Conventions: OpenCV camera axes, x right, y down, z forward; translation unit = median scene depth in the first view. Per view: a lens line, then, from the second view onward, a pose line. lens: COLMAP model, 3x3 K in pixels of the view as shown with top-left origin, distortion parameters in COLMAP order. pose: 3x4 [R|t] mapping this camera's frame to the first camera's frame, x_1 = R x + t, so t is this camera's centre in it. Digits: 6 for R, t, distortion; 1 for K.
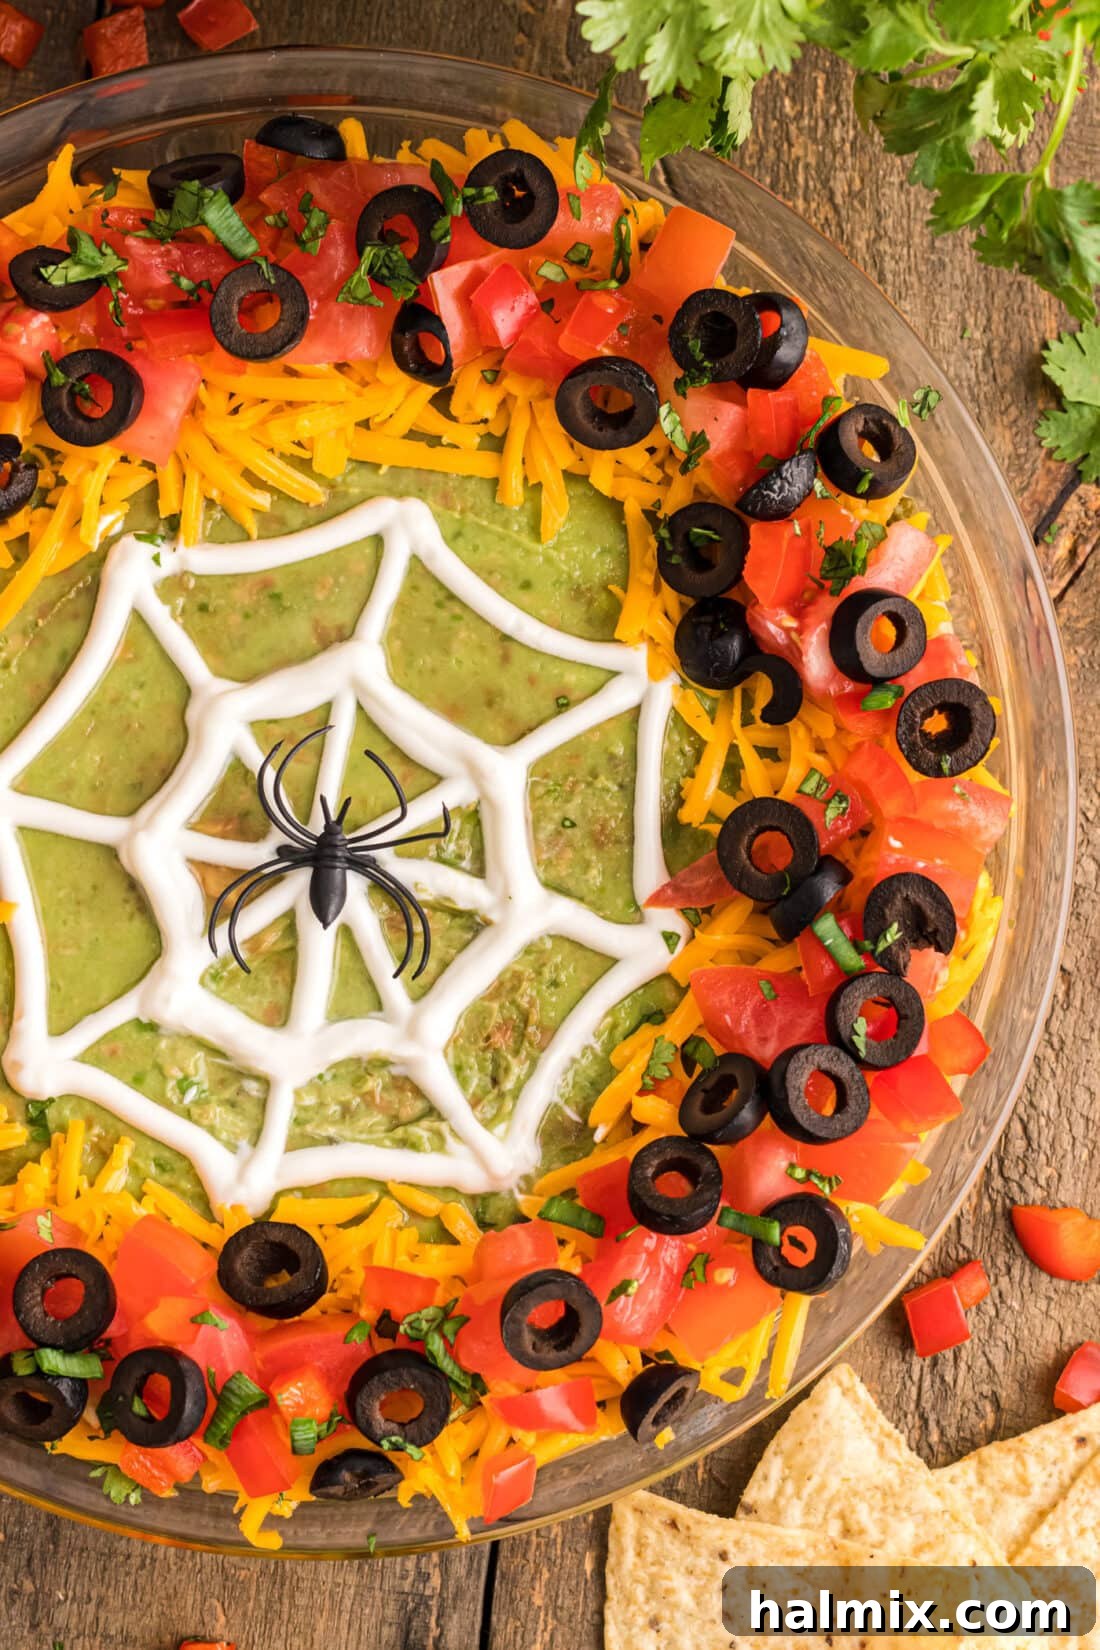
lens RADIAL K [[4095.6, 0, 506.0], [0, 4095.6, 874.0], [0, 0, 1]] dist [0.021957, 0.000000]
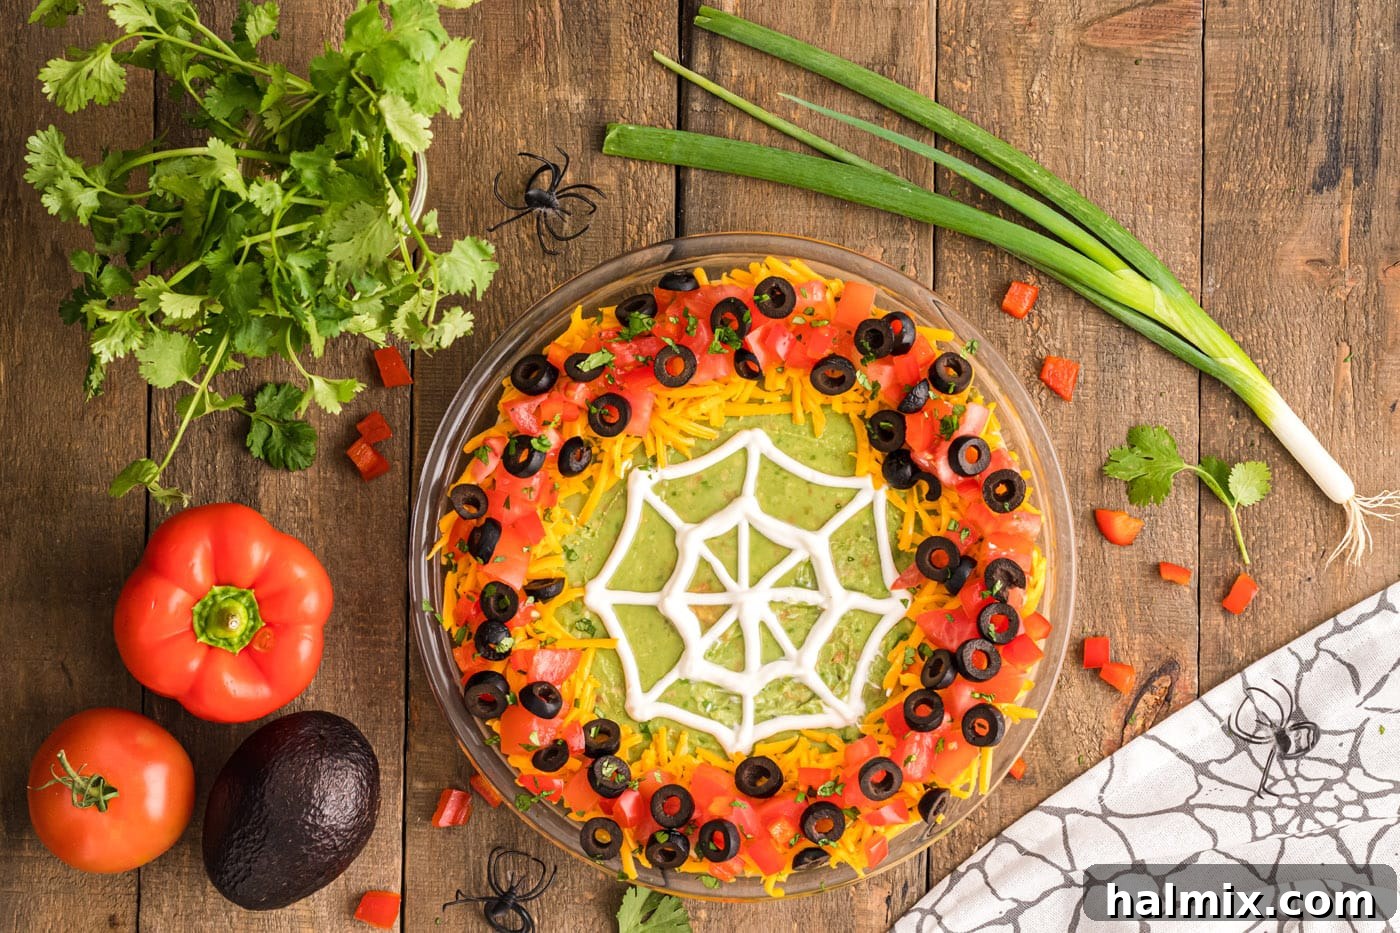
lens RADIAL K [[3475.0, 0, 635.1], [0, 3475.0, 456.6], [0, 0, 1]] dist [0.021957, 0.000000]
pose [[0.979896, -0.183009, -0.079450, 0.061799], [0.184901, 0.982608, 0.017089, -0.123594], [0.074941, -0.031436, 0.996692, -0.922322]]
